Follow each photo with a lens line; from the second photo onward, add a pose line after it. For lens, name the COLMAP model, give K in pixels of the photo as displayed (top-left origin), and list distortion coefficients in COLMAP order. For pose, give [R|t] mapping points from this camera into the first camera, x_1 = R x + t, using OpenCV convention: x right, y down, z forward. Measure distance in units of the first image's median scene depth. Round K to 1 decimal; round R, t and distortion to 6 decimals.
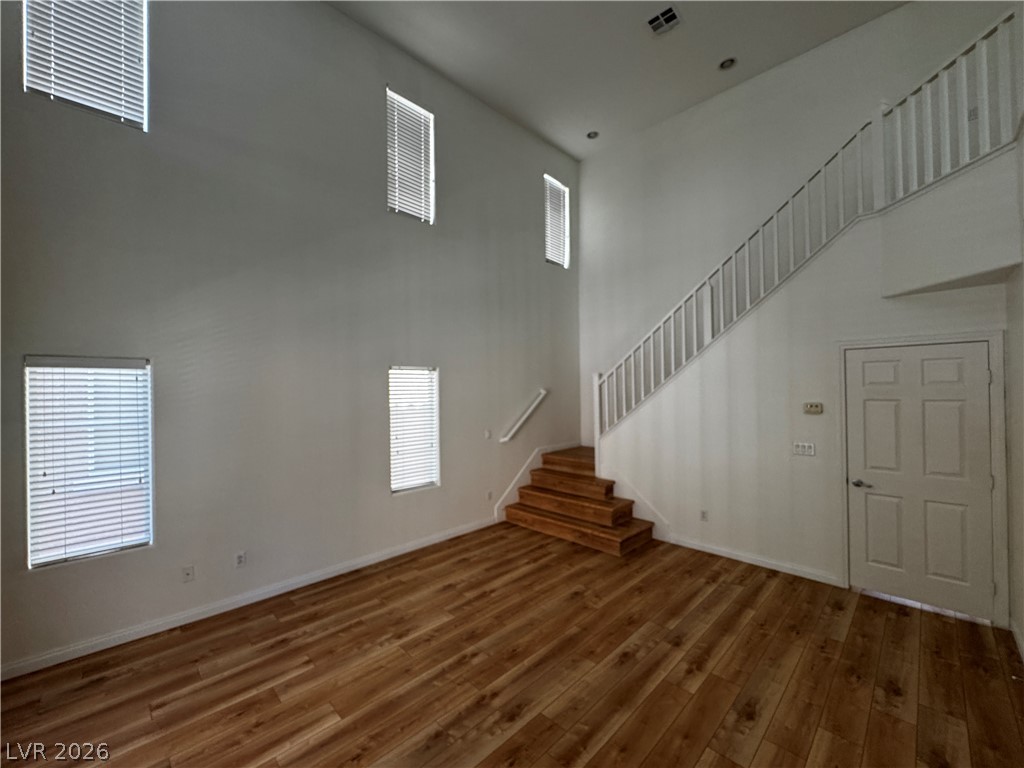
lens RADIAL K [[410.9, 0, 511.0], [0, 410.9, 384.6], [0, 0, 1]] dist [-0.002785, -0.000337]
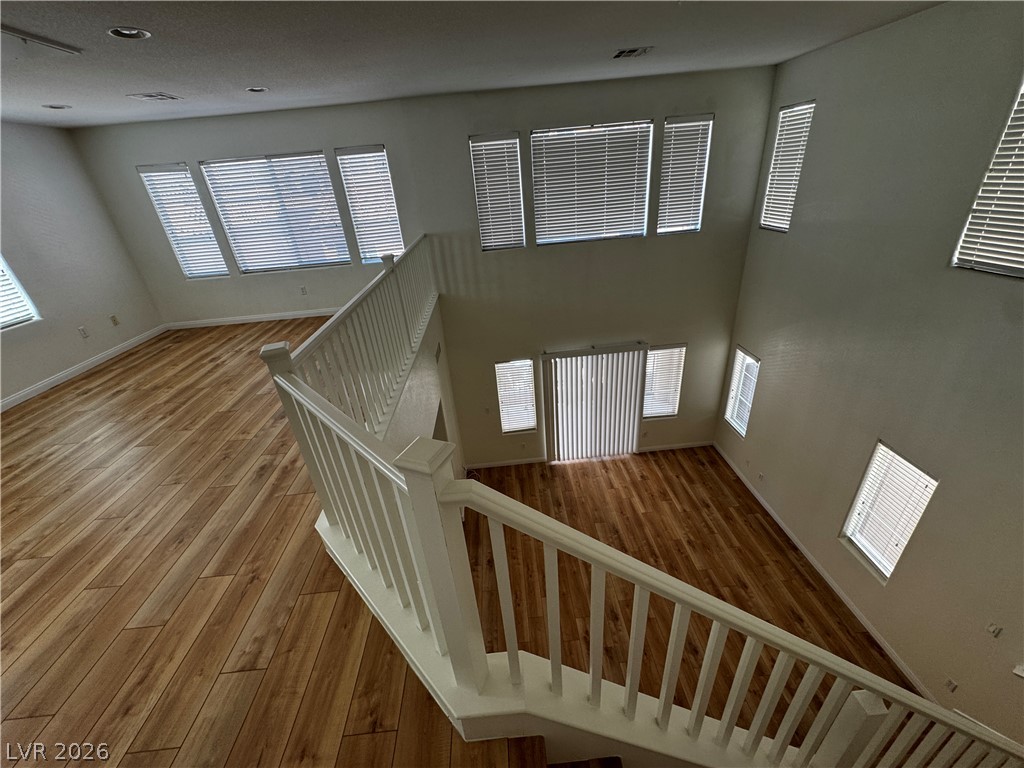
lens RADIAL K [[410.9, 0, 511.0], [0, 410.9, 384.6], [0, 0, 1]] dist [-0.002785, -0.000337]
pose [[-0.660491, 0.402270, -0.633980, 1.126127], [0.093662, 0.881915, 0.462011, -0.933367], [0.744969, 0.245774, -0.620174, 1.323834]]
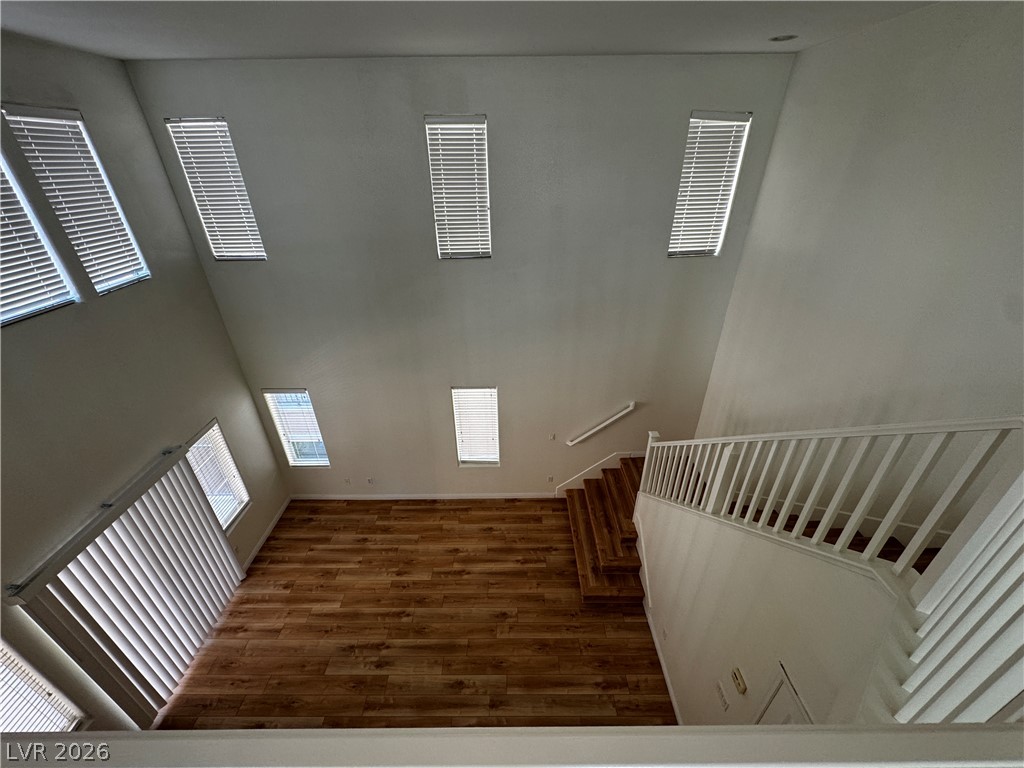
lens RADIAL K [[407.6, 0, 511.1], [0, 407.6, 384.3], [0, 0, 1]] dist [-0.001415, -0.000375]
pose [[0.711728, 0.348399, -0.609968, 0.845677], [0.005592, 0.865500, 0.500877, -0.960237], [0.702433, -0.359899, 0.614053, 0.525377]]
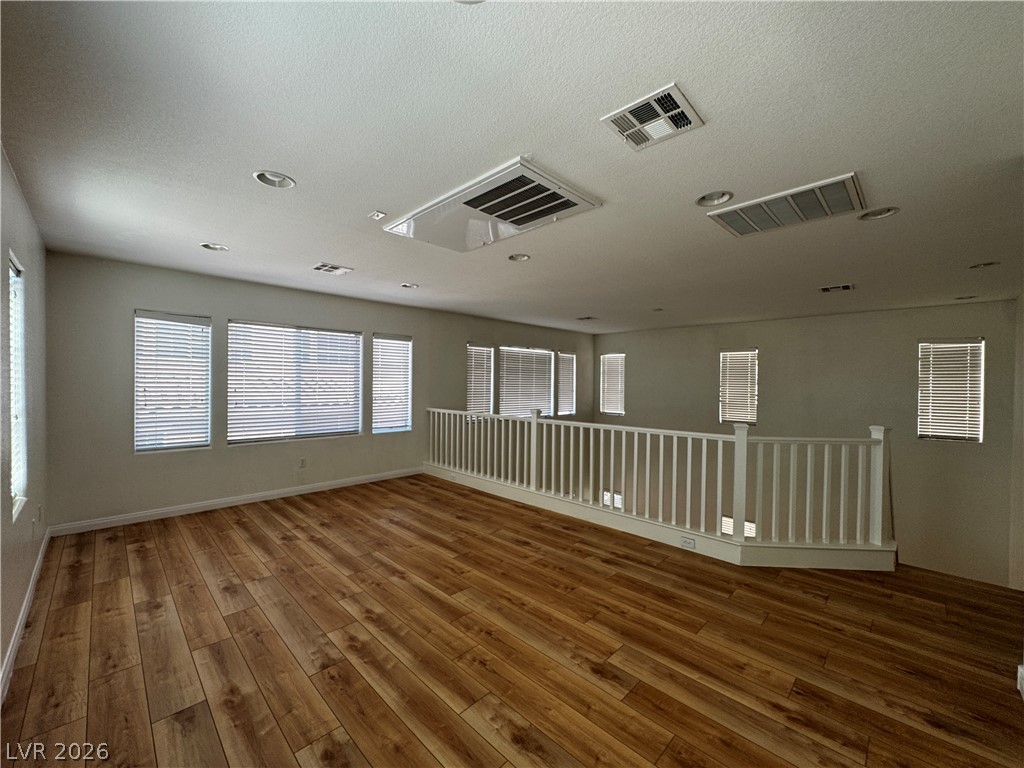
lens RADIAL K [[410.9, 0, 511.0], [0, 410.9, 384.6], [0, 0, 1]] dist [-0.002785, -0.000337]
pose [[0.006599, 0.022068, -0.999735, 2.022816], [-0.004567, 0.999747, 0.022038, -0.884983], [0.999968, 0.004421, 0.006698, 0.163266]]
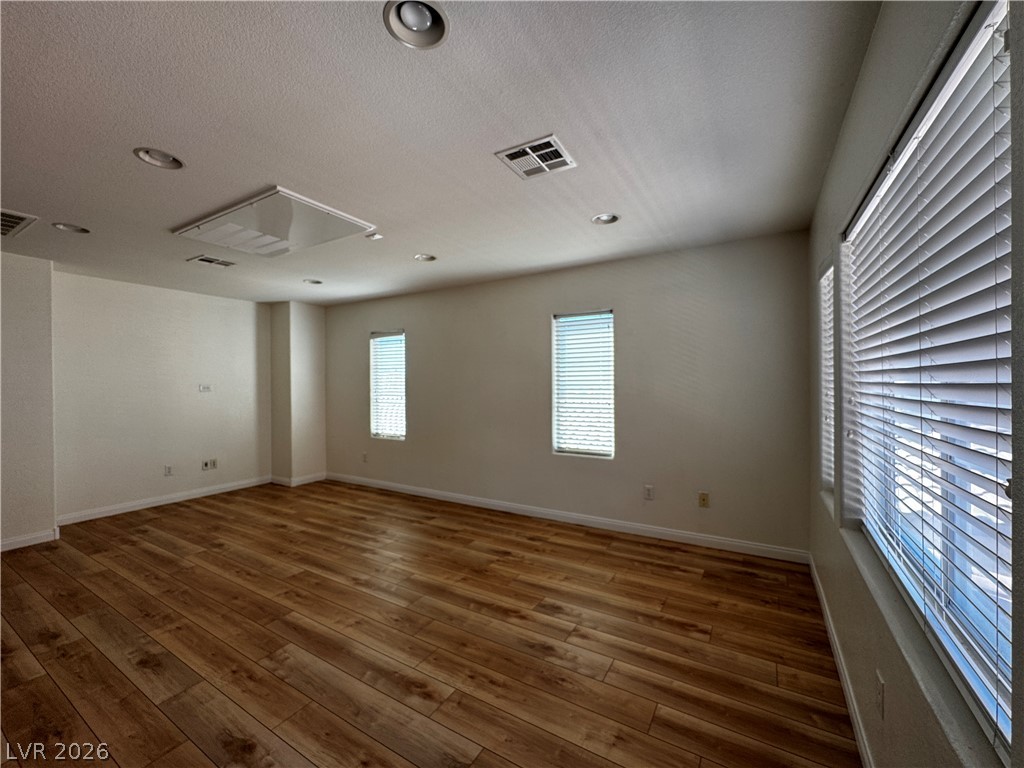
lens RADIAL K [[410.9, 0, 511.0], [0, 410.9, 384.6], [0, 0, 1]] dist [-0.002785, -0.000337]
pose [[-0.250351, 0.013710, 0.968058, 0.080003], [0.005007, 0.999905, -0.012866, -0.845780], [-0.968142, 0.001626, -0.250396, -0.188699]]
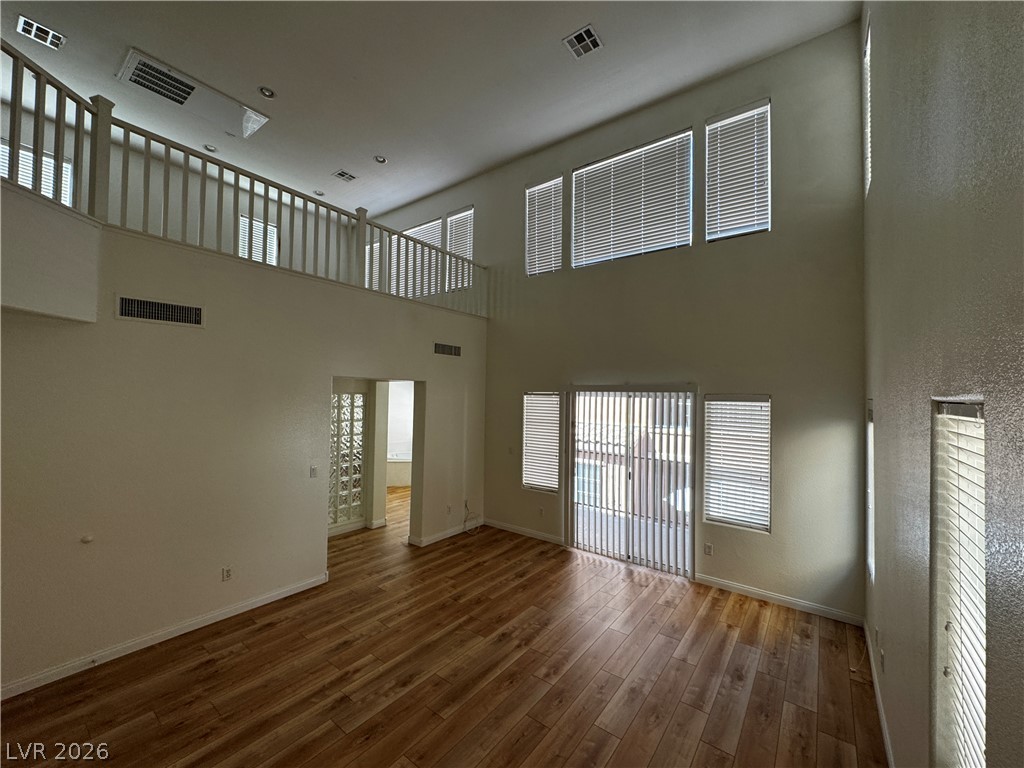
lens RADIAL K [[410.9, 0, 511.0], [0, 410.9, 384.6], [0, 0, 1]] dist [-0.002785, -0.000337]
pose [[-0.990209, -0.007474, -0.139392, 0.142552], [-0.003576, 0.999596, -0.028198, -0.064977], [0.139546, -0.027424, -0.989836, 1.840478]]
